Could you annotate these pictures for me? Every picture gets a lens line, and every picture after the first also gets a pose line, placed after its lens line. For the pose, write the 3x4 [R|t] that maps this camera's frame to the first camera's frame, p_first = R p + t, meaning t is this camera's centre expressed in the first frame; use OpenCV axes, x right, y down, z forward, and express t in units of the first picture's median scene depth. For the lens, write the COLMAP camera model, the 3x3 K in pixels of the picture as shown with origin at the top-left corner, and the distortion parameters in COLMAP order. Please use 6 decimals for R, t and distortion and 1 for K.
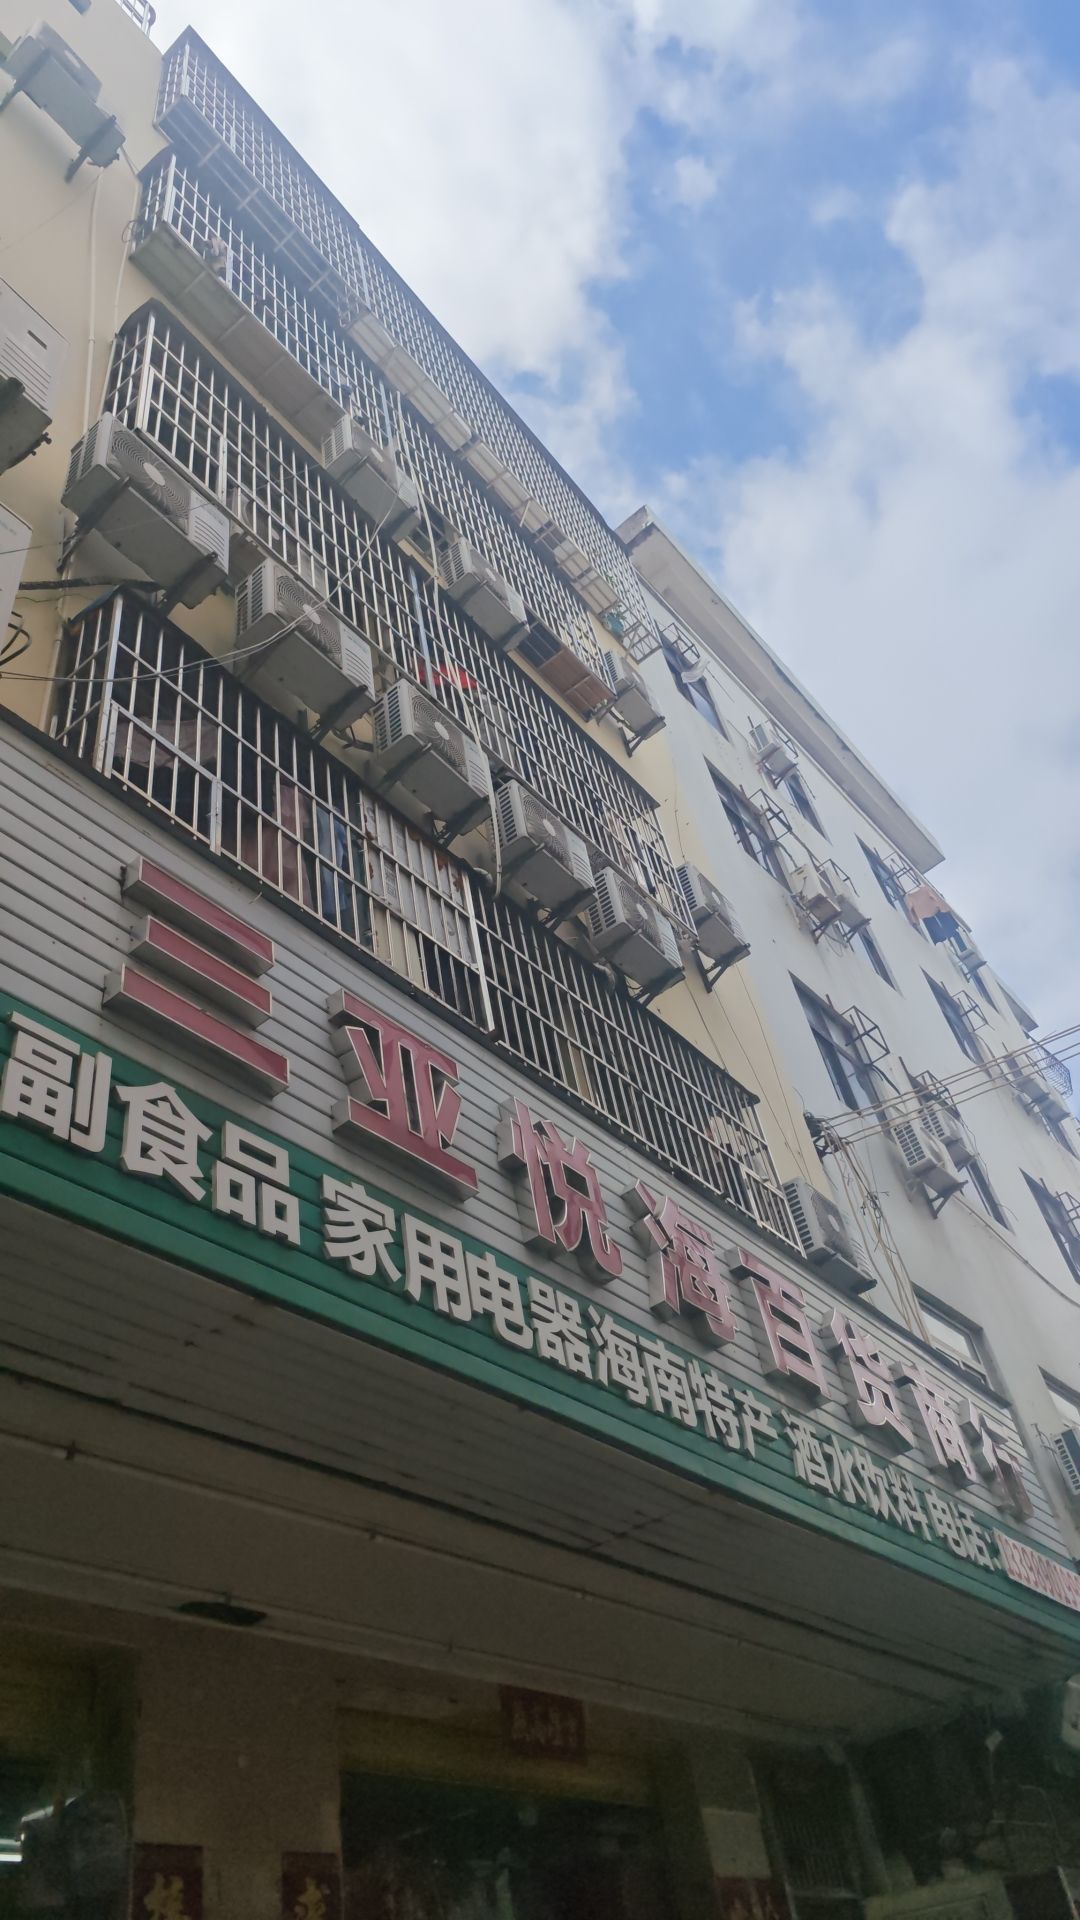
lens RADIAL K [[1319.3, 0, 539.9], [0, 1319.3, 968.9], [0, 0, 1]] dist [0.019818, -0.009148]
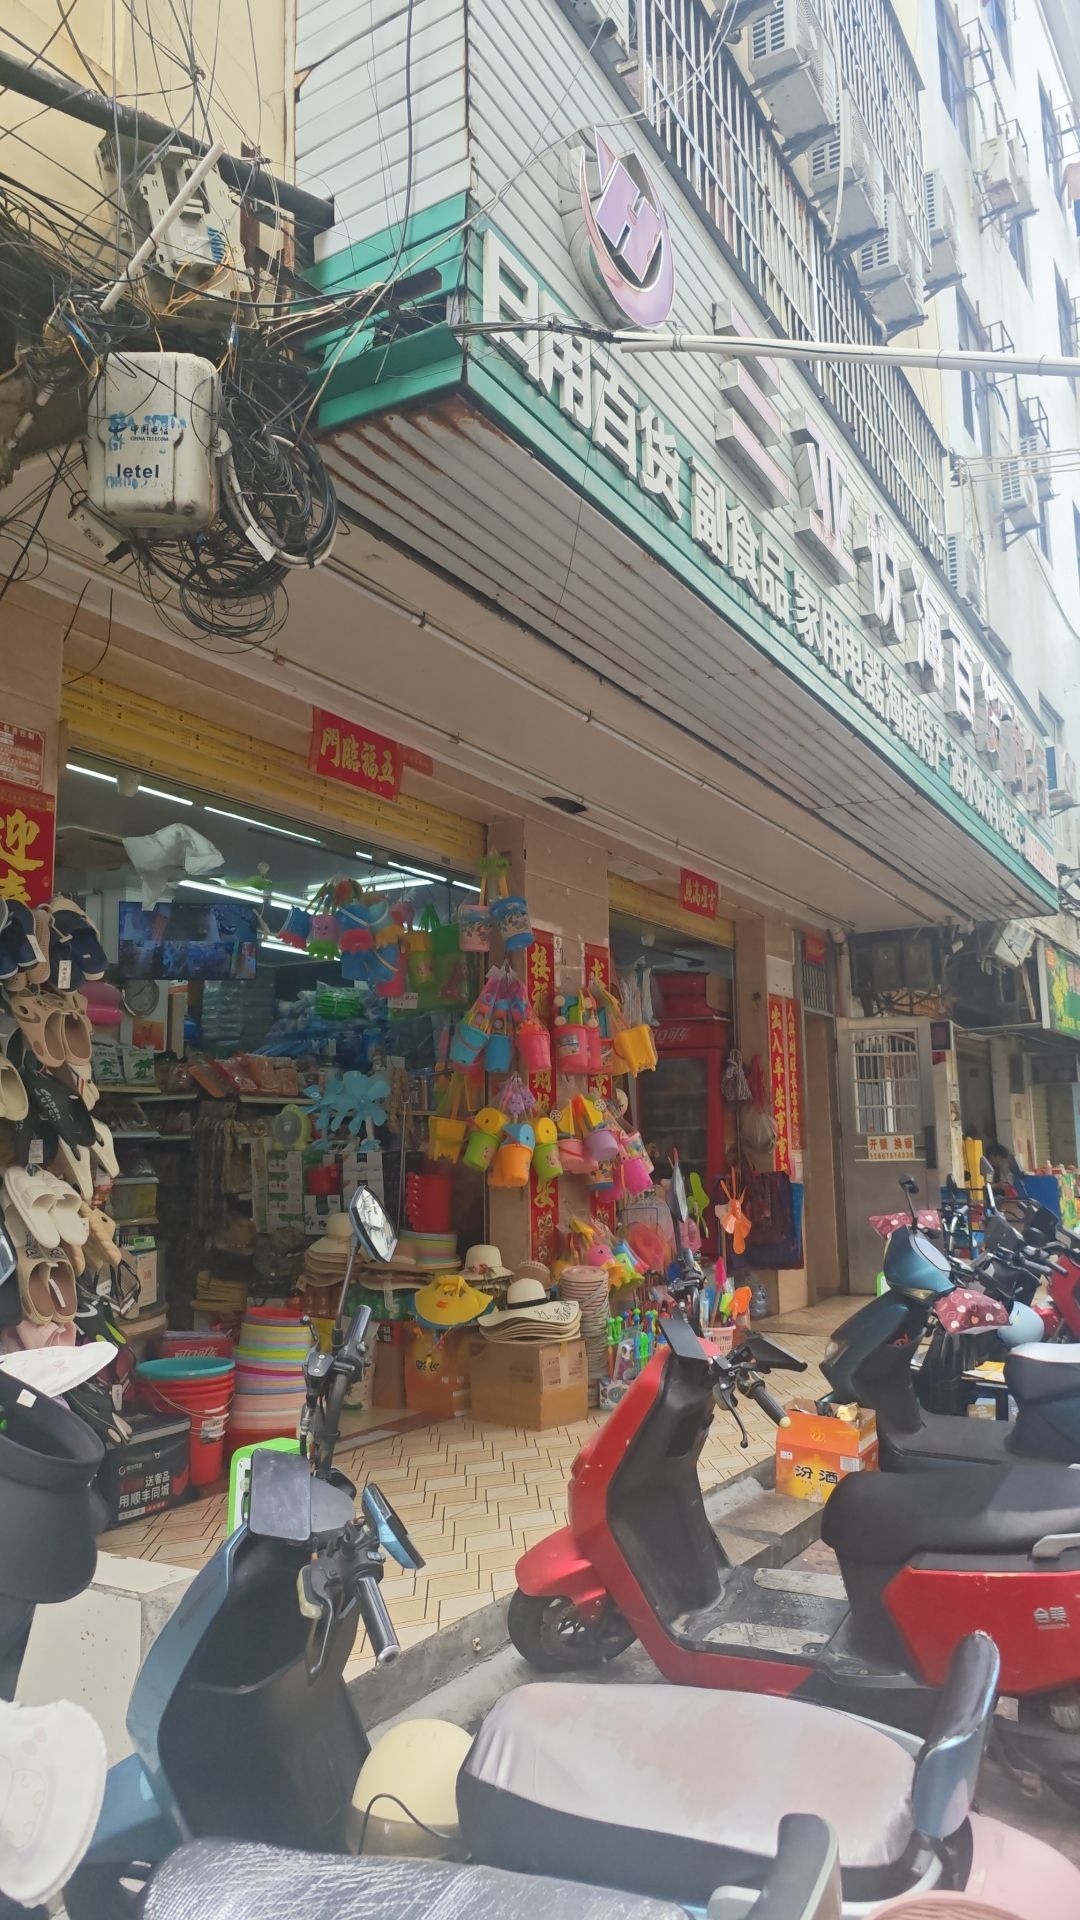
lens RADIAL K [[1319.3, 0, 543.5], [0, 1319.3, 960.1], [0, 0, 1]] dist [0.019818, -0.009148]
pose [[0.981440, 0.157020, 0.110095, -0.294283], [-0.191737, 0.814305, 0.547854, -0.131845], [-0.003627, -0.558795, 0.829298, -0.240066]]
